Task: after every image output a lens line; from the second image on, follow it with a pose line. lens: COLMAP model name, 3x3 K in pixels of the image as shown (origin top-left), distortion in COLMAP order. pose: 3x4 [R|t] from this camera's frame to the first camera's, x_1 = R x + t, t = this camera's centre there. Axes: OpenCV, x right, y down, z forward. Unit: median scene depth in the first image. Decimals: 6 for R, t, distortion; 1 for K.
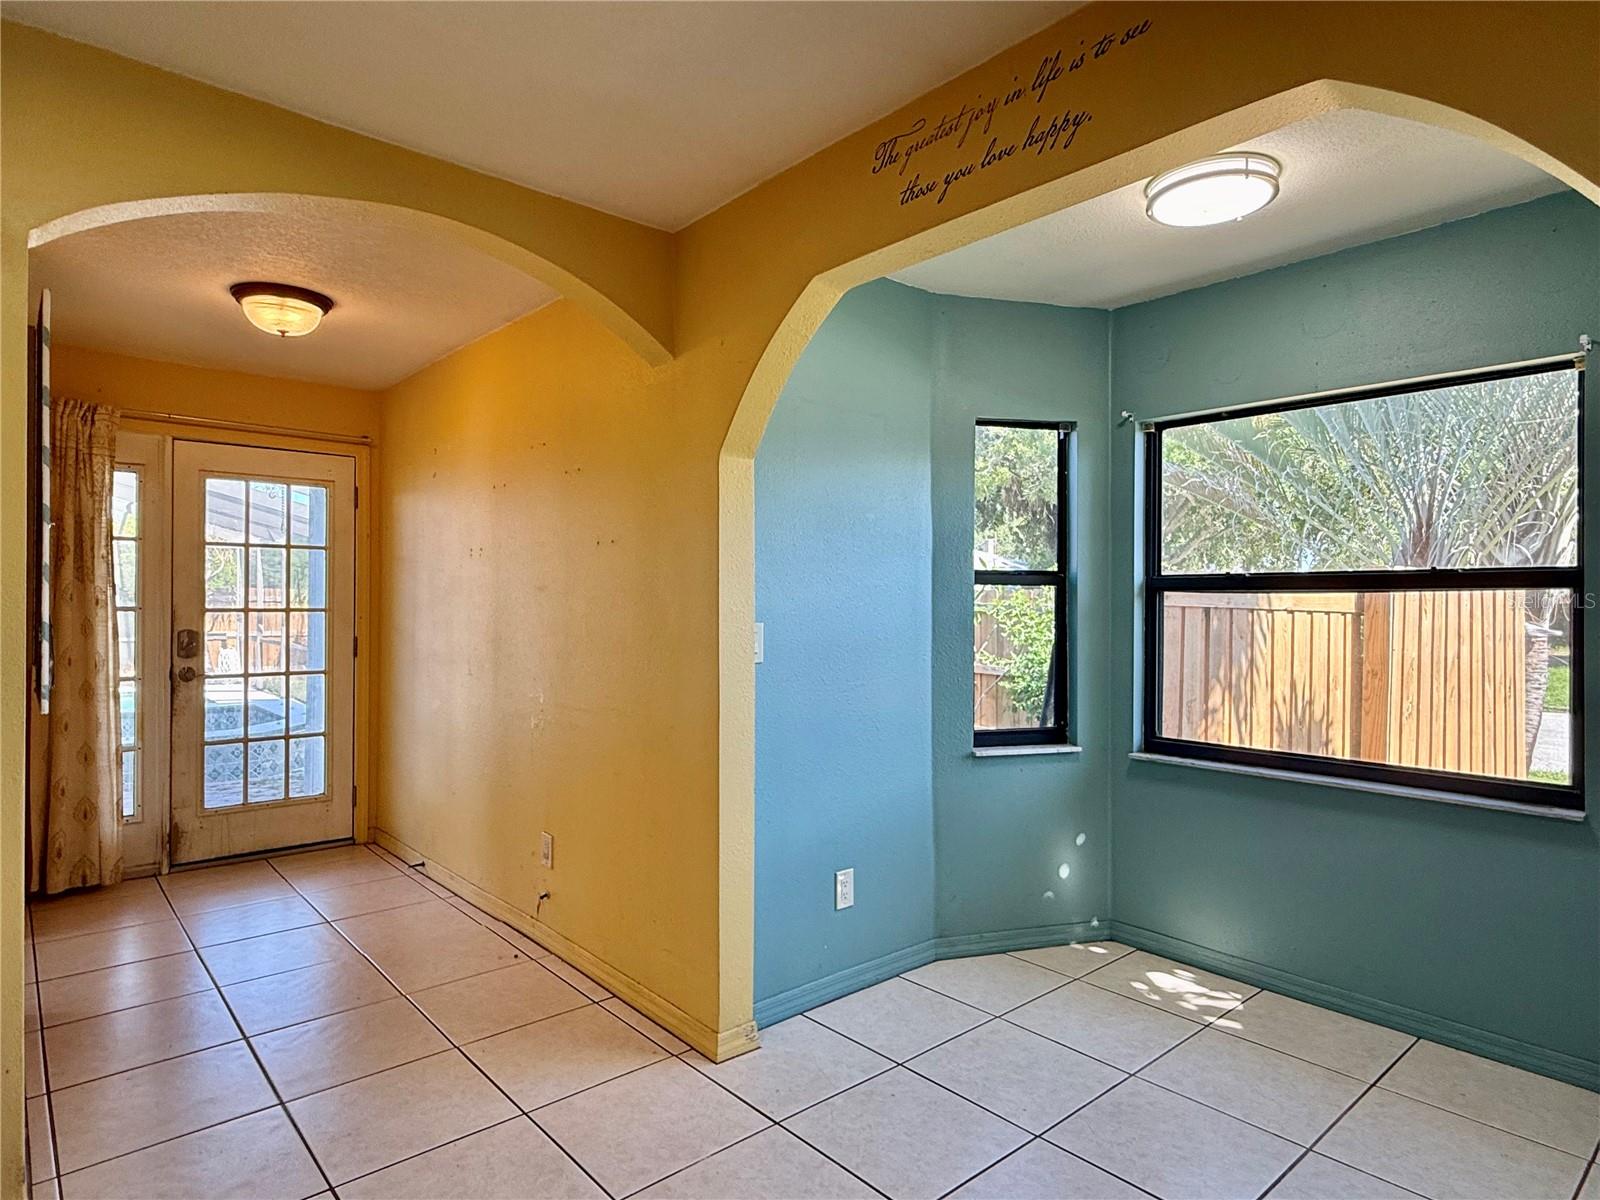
lens RADIAL K [[926.1, 0, 805.6], [0, 926.1, 601.7], [0, 0, 1]] dist [-0.000816, 0.002078]
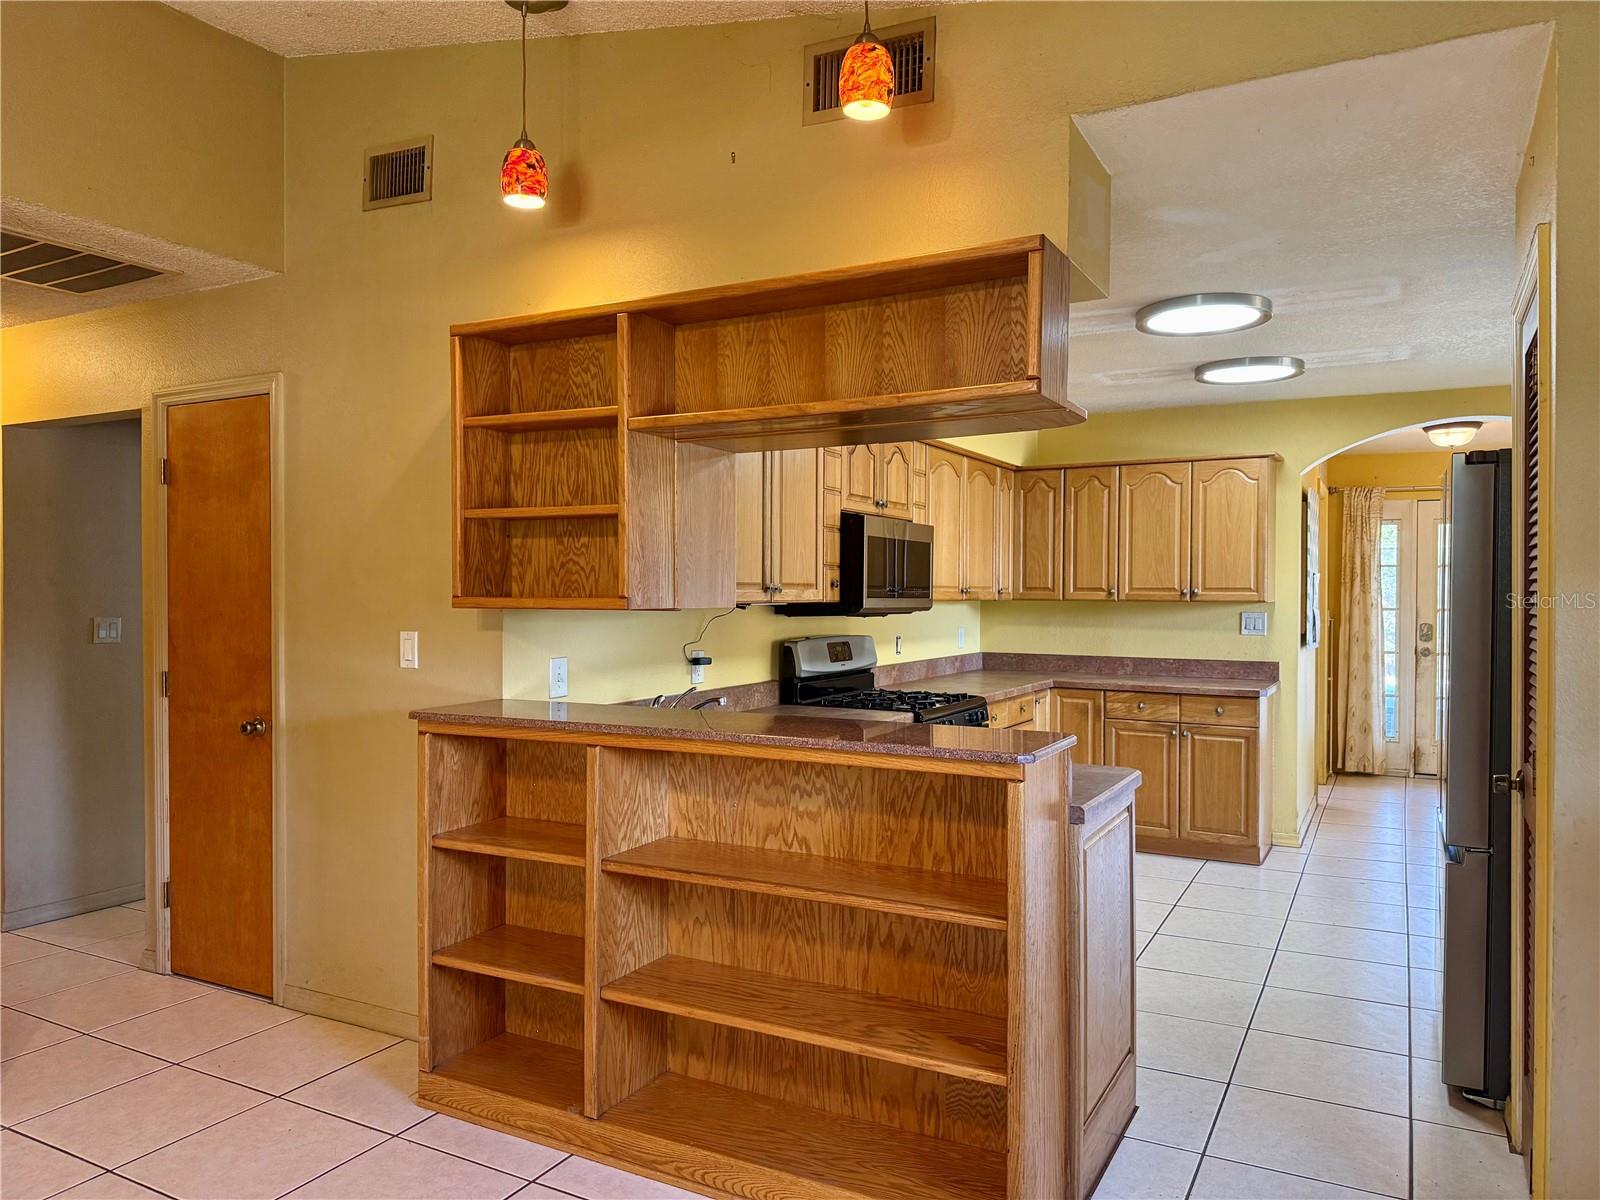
lens RADIAL K [[1130.6, 0, 751.6], [0, 1130.6, 601.2], [0, 0, 1]] dist [0.062297, -0.078738]
pose [[0.327625, 0.003900, -0.944800, 1.007415], [0.000914, 0.999990, 0.004445, -0.020845], [0.944807, -0.002320, 0.327618, -0.905954]]
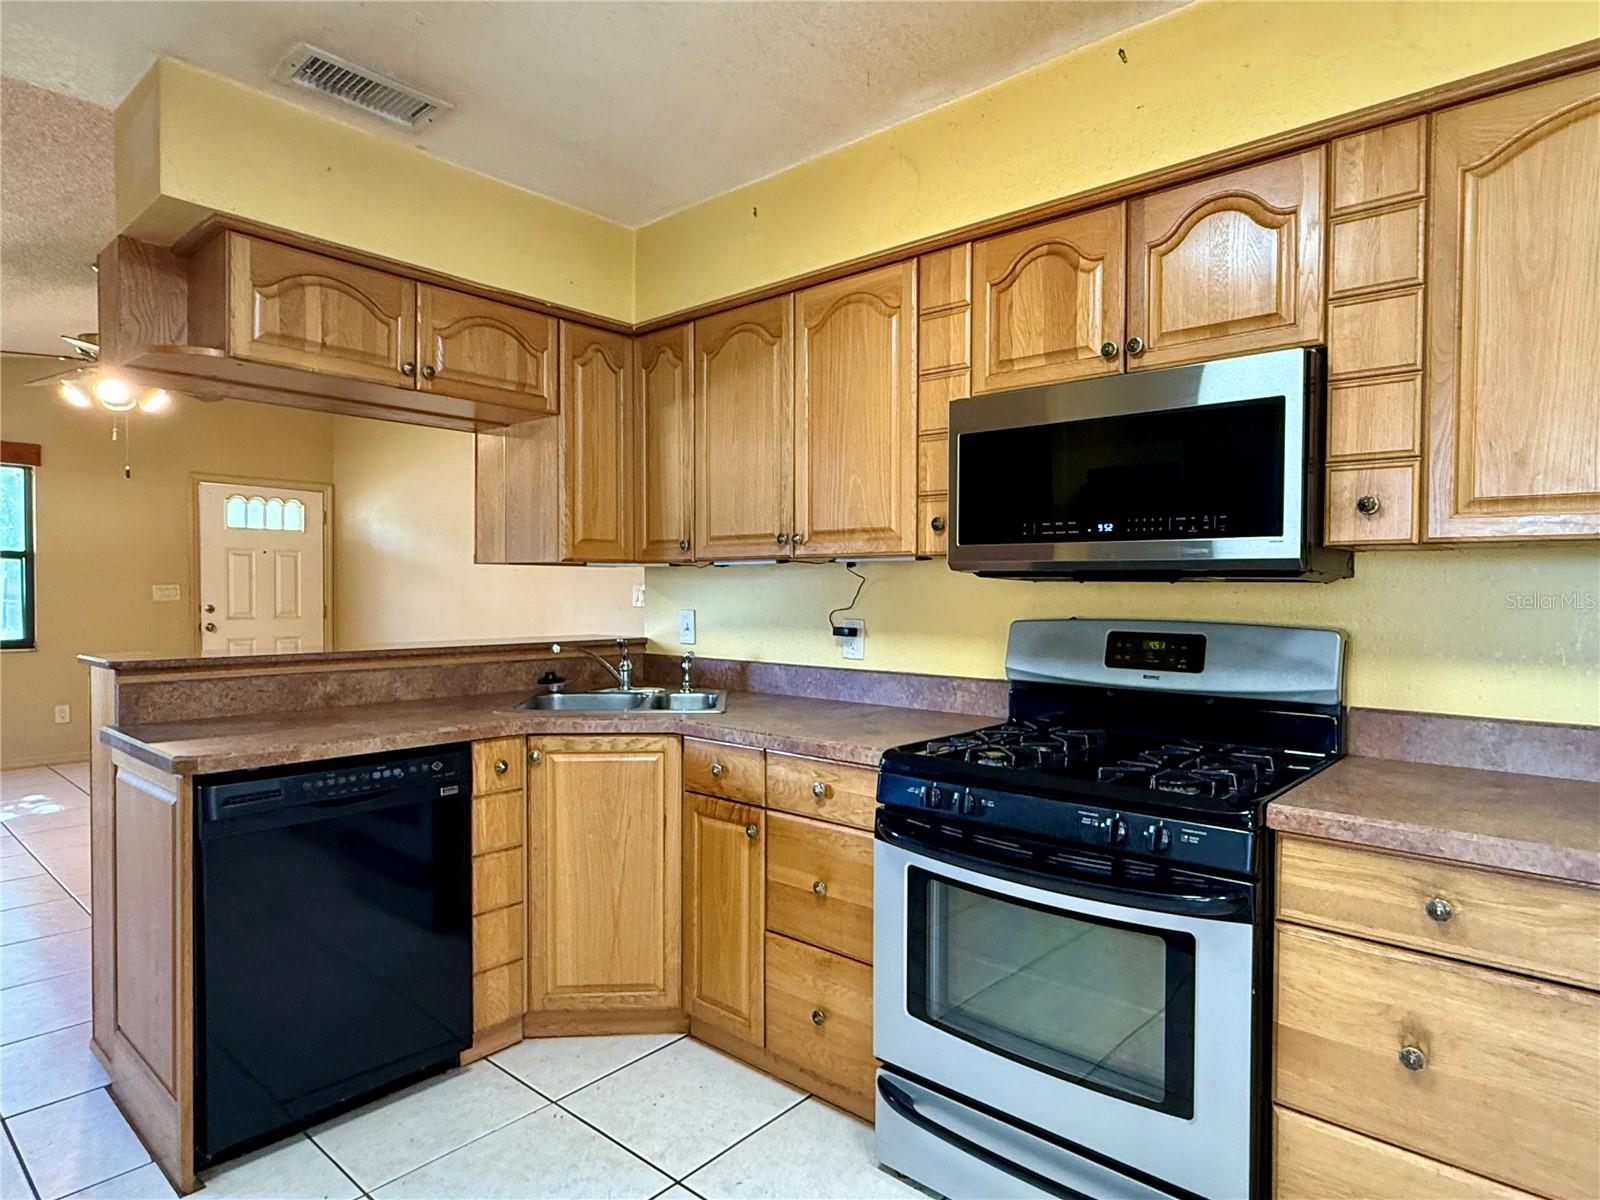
lens RADIAL K [[926.1, 0, 809.6], [0, 926.1, 600.8], [0, 0, 1]] dist [-0.000816, 0.002078]
pose [[-0.992024, -0.006458, -0.125885, -0.081296], [-0.008080, 0.999891, 0.012373, 0.013440], [0.125791, 0.013291, -0.991968, 0.322539]]
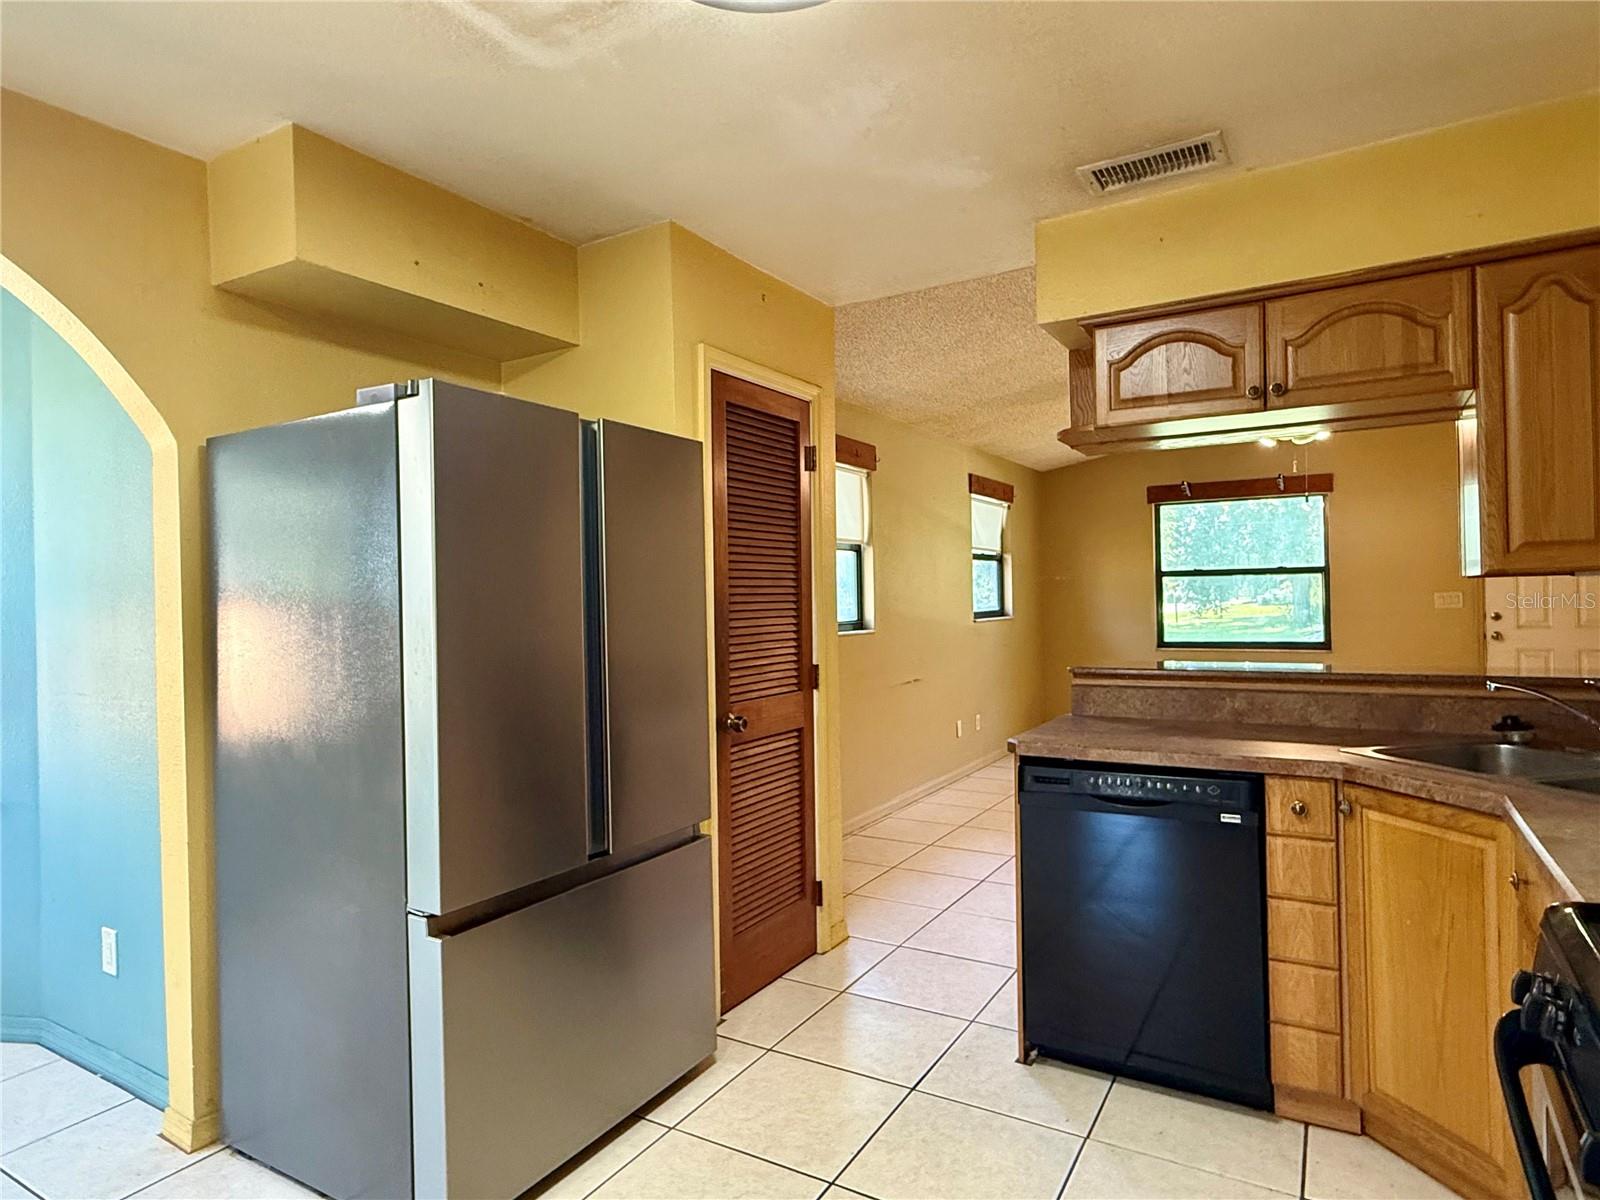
lens RADIAL K [[926.1, 0, 793.4], [0, 926.1, 598.6], [0, 0, 1]] dist [-0.000816, 0.002078]
pose [[-0.289378, 0.003767, 0.957208, -0.467072], [0.020007, 0.999798, 0.002114, -0.005009], [-0.957006, 0.019763, -0.289395, 0.109519]]
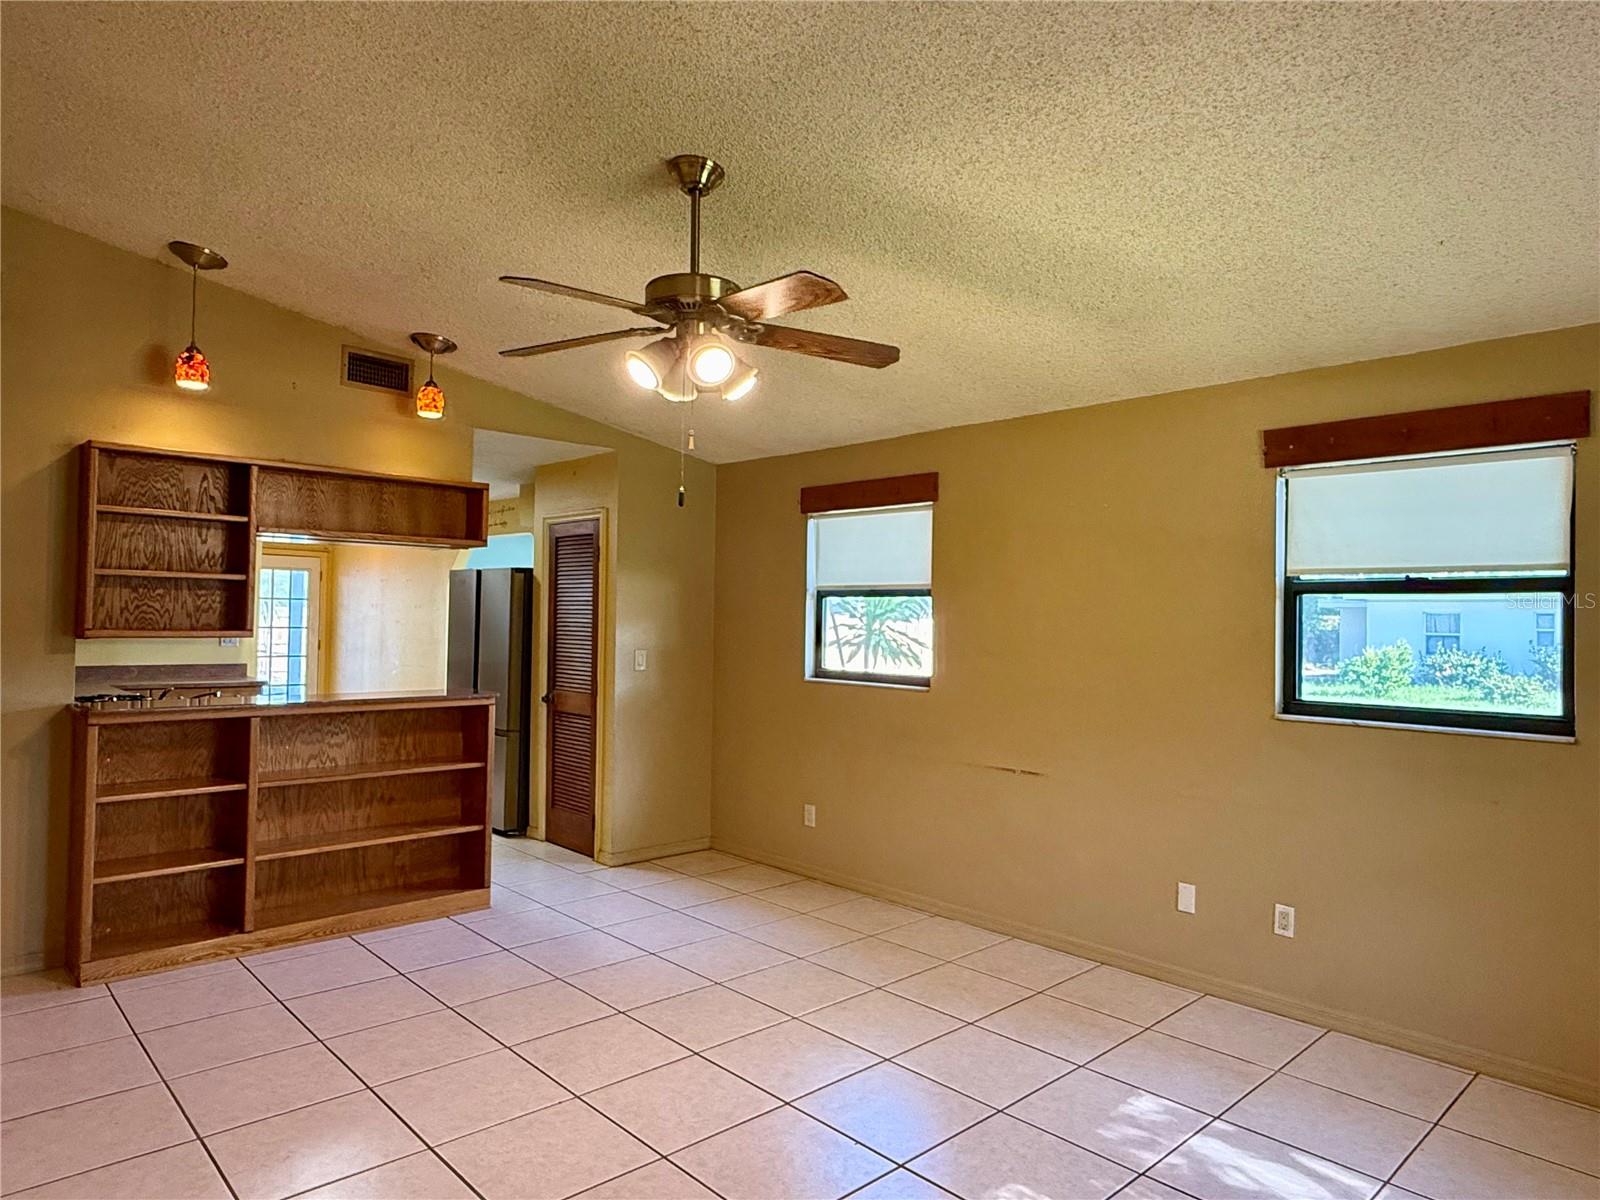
lens RADIAL K [[1014.2, 0, 803.3], [0, 1014.2, 600.5], [0, 0, 1]] dist [0.011135, -0.000376]
pose [[0.999475, 0.013664, 0.029390, 0.835439], [-0.013197, 0.999785, -0.016008, -0.047293], [-0.029603, 0.015612, 0.999440, -2.059551]]
